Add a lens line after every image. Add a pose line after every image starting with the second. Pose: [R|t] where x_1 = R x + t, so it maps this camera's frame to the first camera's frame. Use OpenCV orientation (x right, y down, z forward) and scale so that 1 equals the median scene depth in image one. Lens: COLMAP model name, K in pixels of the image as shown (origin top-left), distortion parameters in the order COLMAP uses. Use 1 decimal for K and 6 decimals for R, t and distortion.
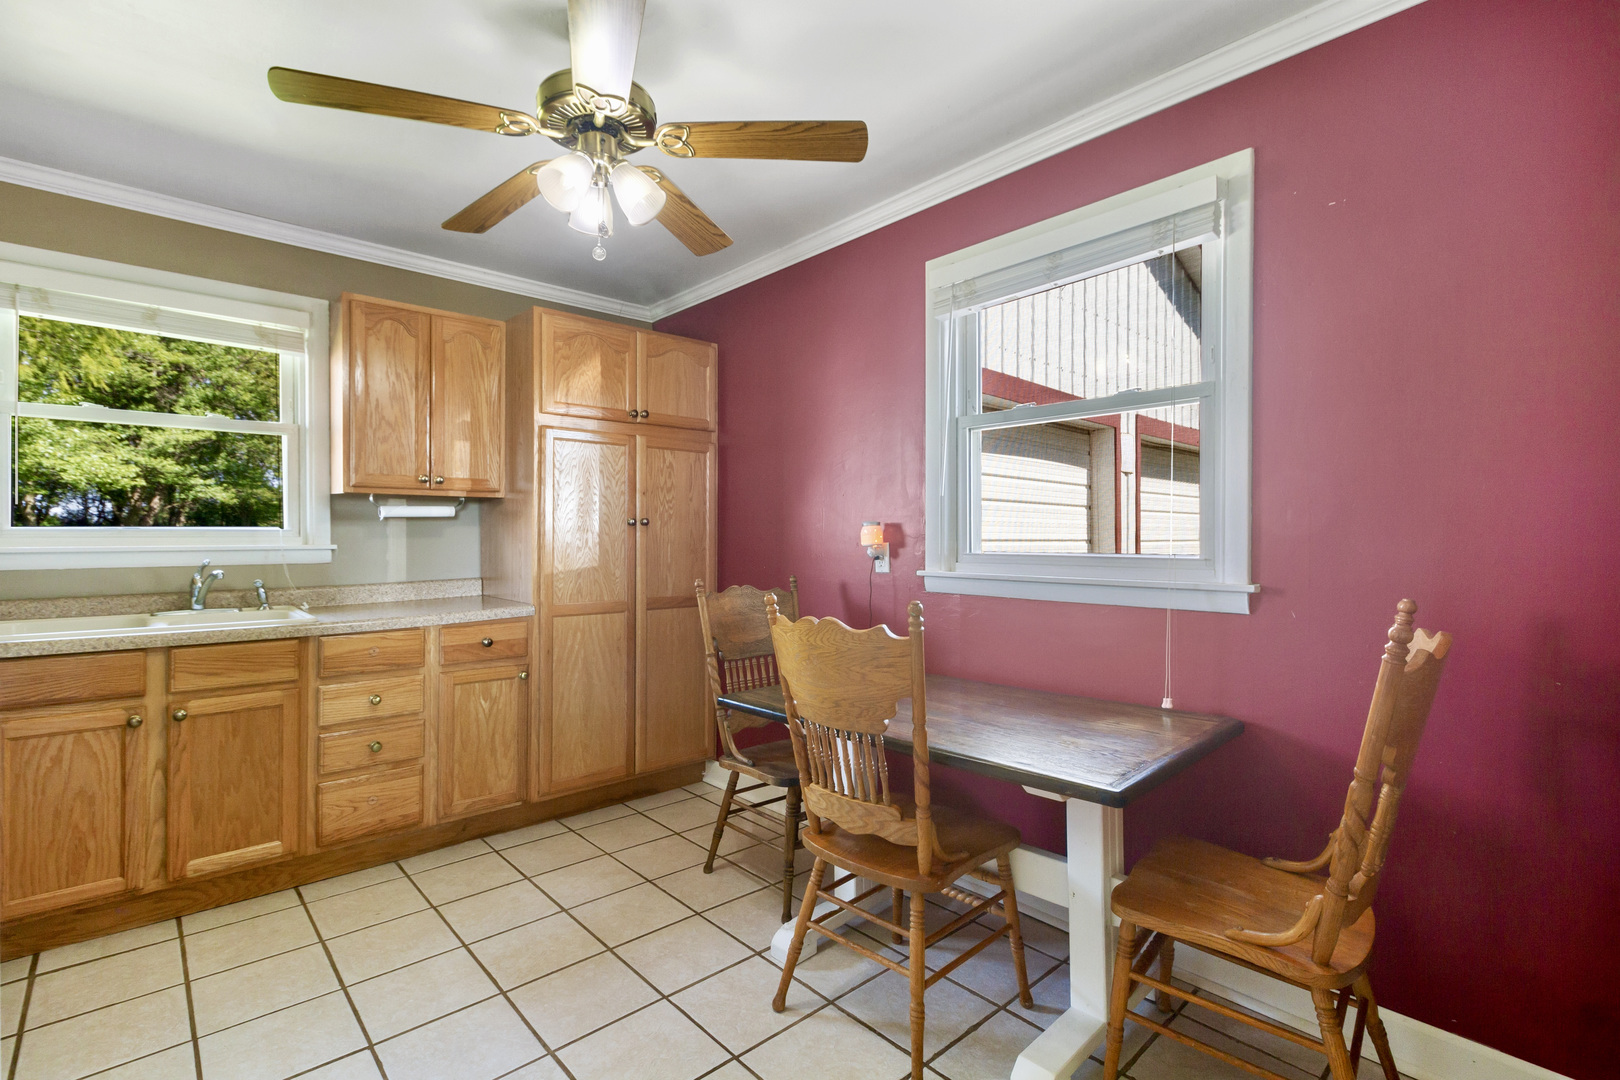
lens RADIAL K [[739.9, 0, 803.9], [0, 739.9, 538.1], [0, 0, 1]] dist [-0.003987, -0.001216]
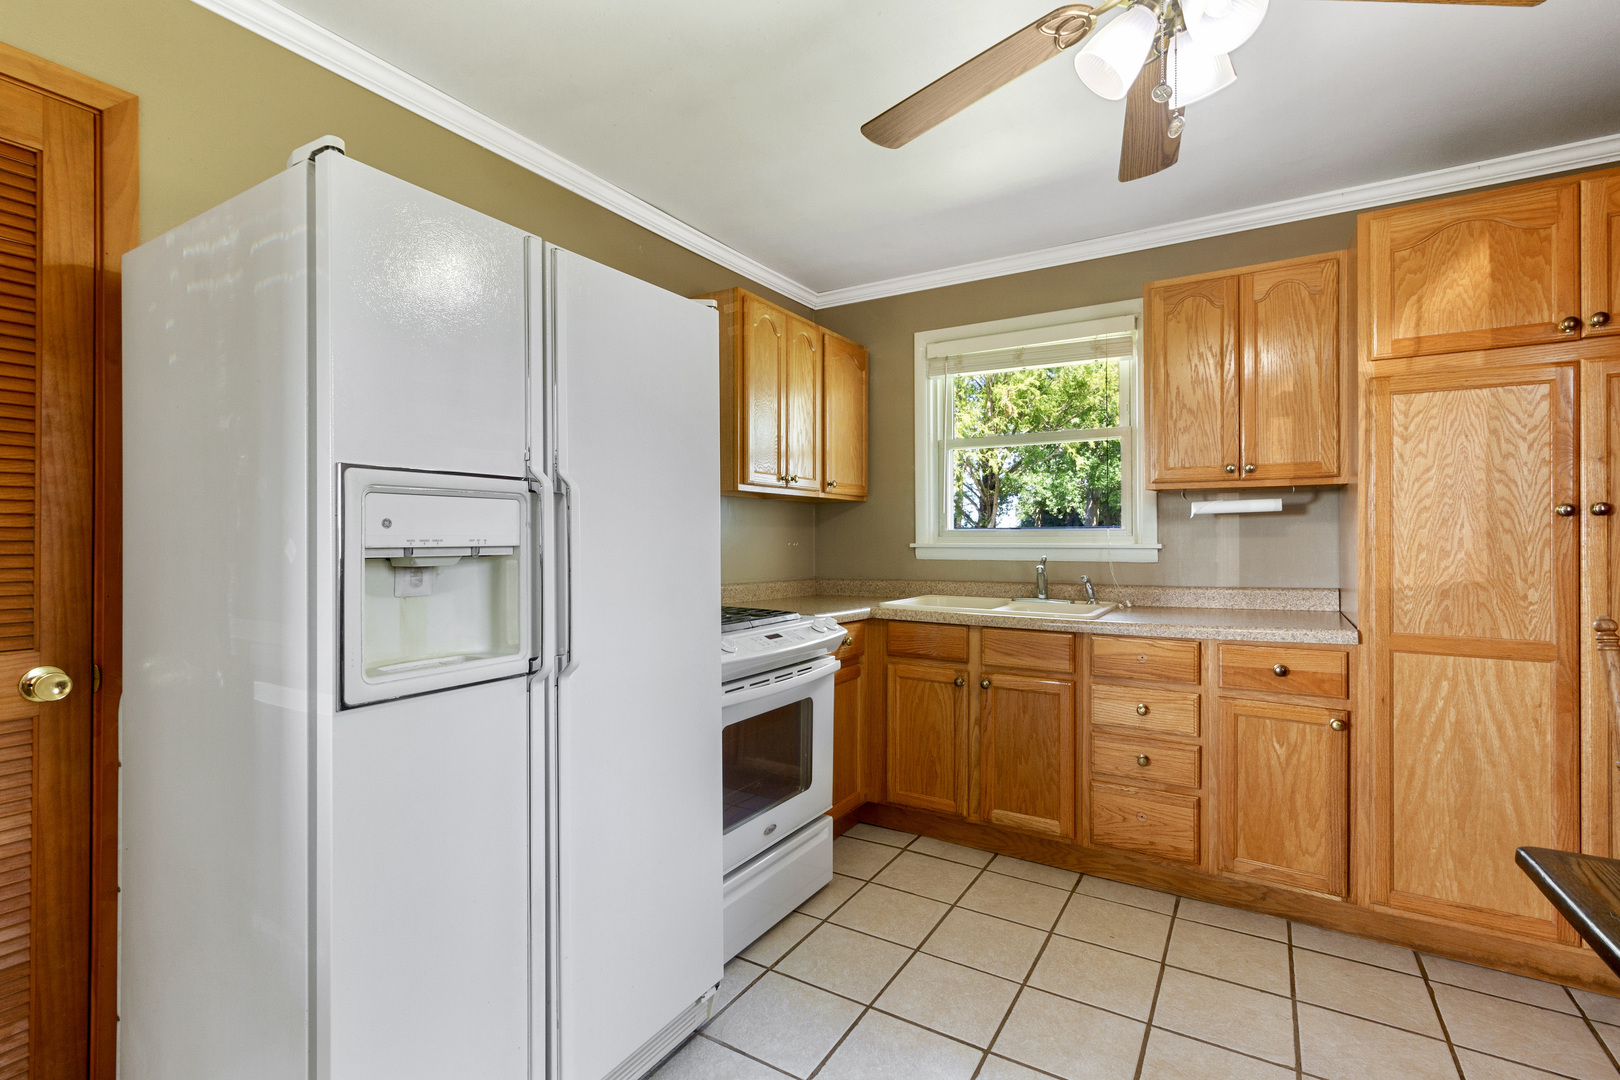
lens RADIAL K [[739.9, 0, 810.3], [0, 739.9, 530.0], [0, 0, 1]] dist [-0.003987, -0.001216]
pose [[0.274620, -0.009736, -0.961504, 0.188984], [-0.001982, 0.999941, -0.010691, 0.001872], [0.961551, 0.004842, 0.274584, 0.311996]]
